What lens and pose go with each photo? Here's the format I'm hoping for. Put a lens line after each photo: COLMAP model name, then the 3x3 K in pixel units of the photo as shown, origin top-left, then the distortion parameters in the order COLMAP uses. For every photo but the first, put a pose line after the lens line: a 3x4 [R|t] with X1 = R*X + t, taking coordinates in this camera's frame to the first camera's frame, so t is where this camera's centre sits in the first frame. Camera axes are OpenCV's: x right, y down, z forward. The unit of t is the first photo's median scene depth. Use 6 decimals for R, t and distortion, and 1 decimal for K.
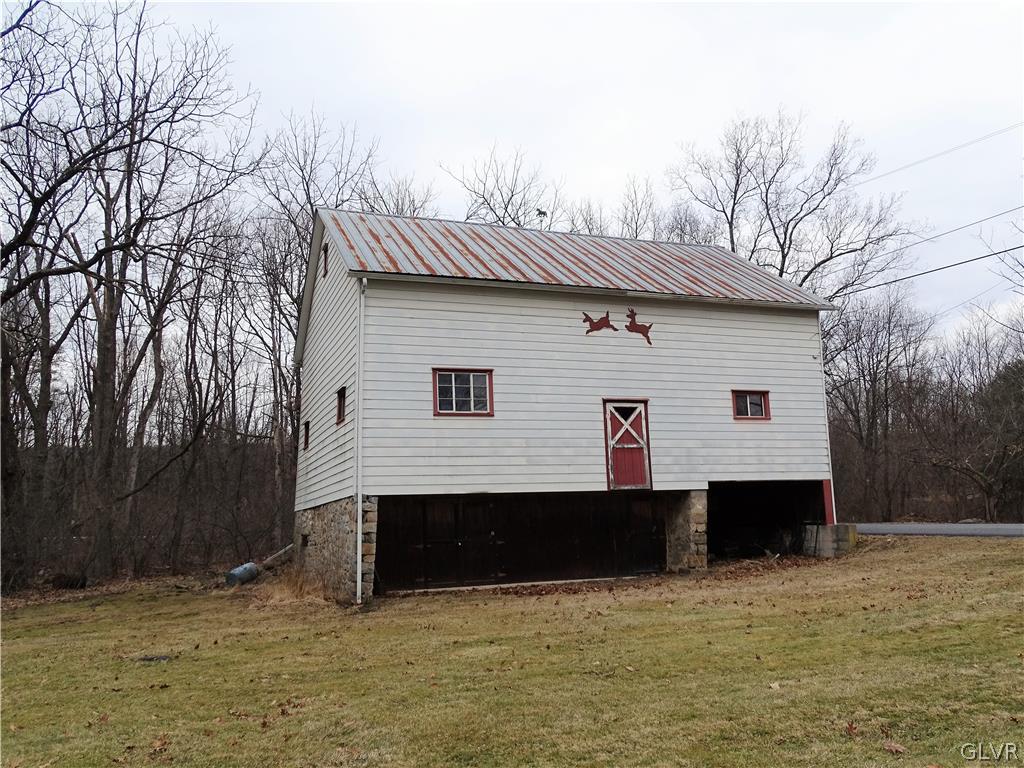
lens RADIAL K [[884.0, 0, 509.5], [0, 884.0, 386.5], [0, 0, 1]] dist [0.002360, 0.022762]
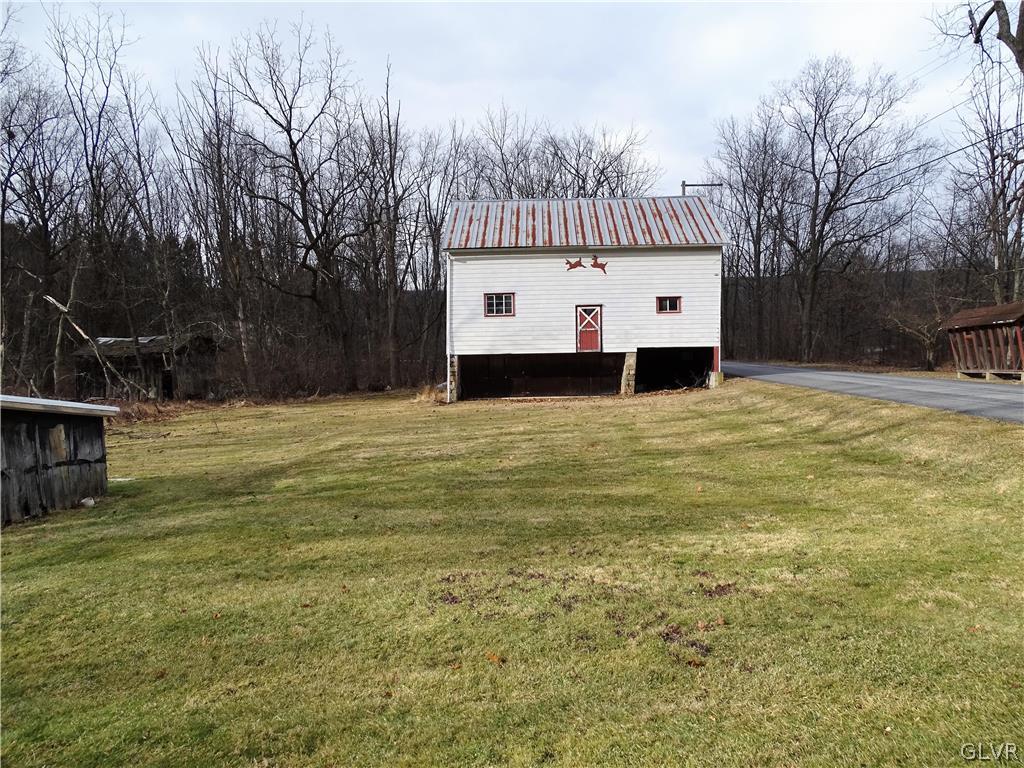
lens RADIAL K [[747.4, 0, 511.8], [0, 747.4, 384.5], [0, 0, 1]] dist [-0.000355, 0.004192]
pose [[0.921160, 0.032121, -0.387856, 0.607993], [0.047146, 0.980039, 0.193134, -0.135501], [0.386318, -0.196193, 0.901259, -0.544904]]
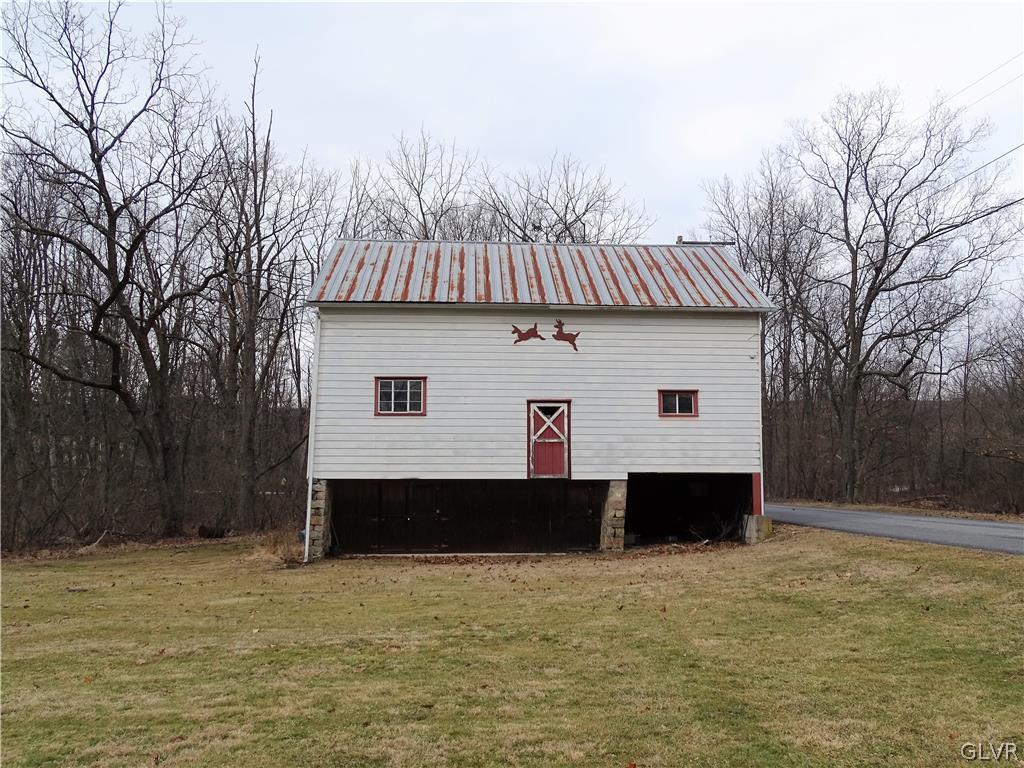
lens RADIAL K [[884.0, 0, 513.5], [0, 884.0, 380.3], [0, 0, 1]] dist [0.002360, 0.022762]
pose [[0.950864, -0.005198, -0.309566, 0.444140], [0.016267, 0.999317, 0.033186, -0.049970], [0.309182, -0.036591, 0.950299, -0.106054]]
